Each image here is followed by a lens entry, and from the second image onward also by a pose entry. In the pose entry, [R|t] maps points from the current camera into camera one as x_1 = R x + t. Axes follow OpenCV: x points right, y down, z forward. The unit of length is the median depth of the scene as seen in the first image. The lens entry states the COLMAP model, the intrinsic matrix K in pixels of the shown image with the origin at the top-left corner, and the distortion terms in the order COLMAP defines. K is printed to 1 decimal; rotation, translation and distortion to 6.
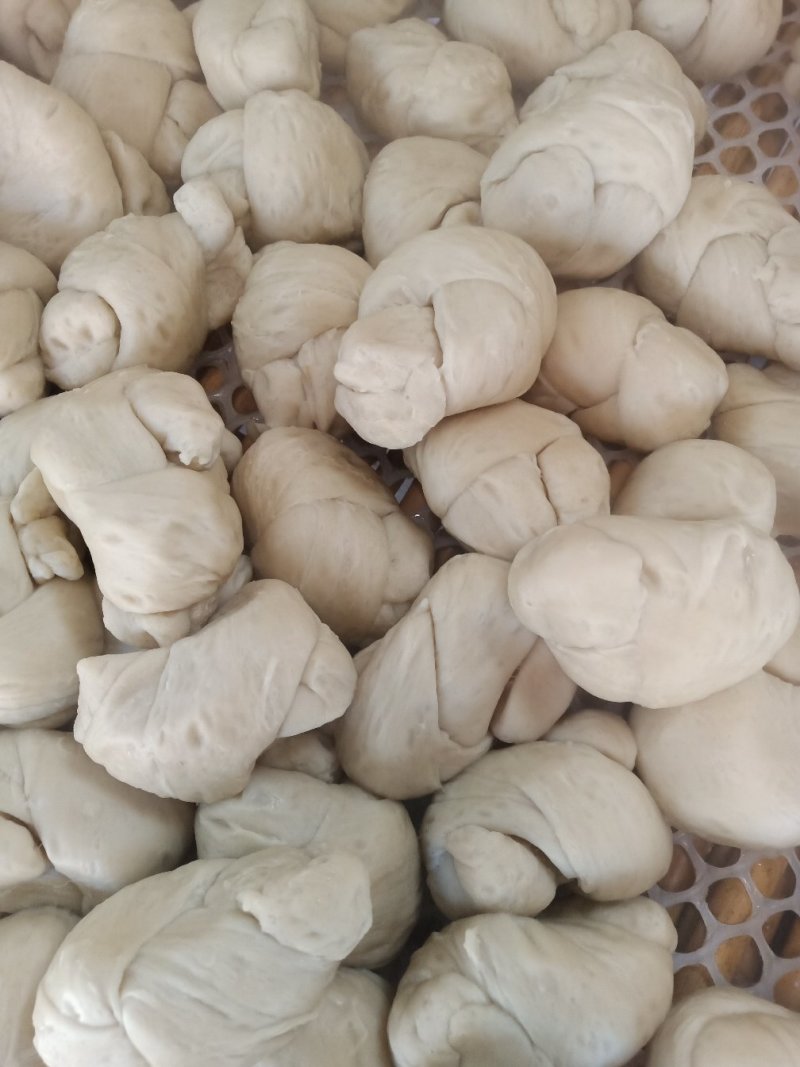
lens RADIAL K [[838.9, 0, 400.0], [0, 838.9, 533.5], [0, 0, 1]] dist [0.003566, 0.007410]
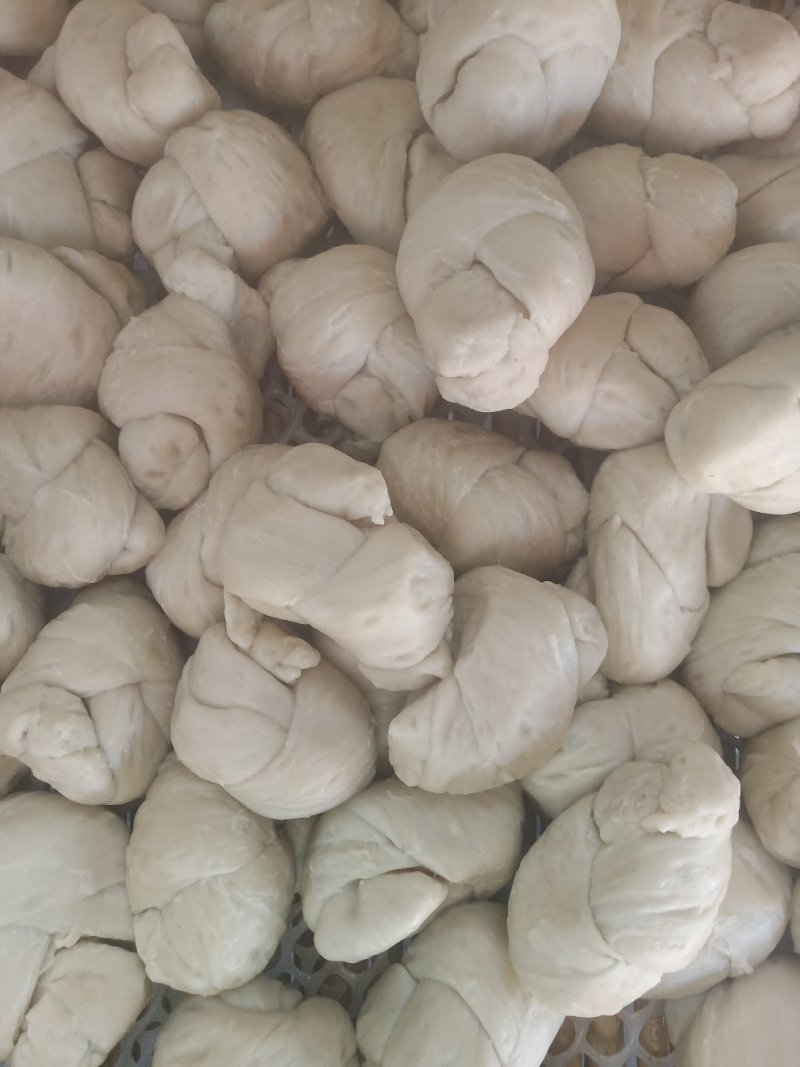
lens RADIAL K [[824.2, 0, 400.0], [0, 824.2, 533.5], [0, 0, 1]] dist [0.023234, -0.008512]
pose [[0.861273, -0.504894, 0.057361, -0.253239], [0.485514, 0.850971, 0.200308, -0.226708], [-0.149947, -0.144671, 0.978052, -0.013278]]
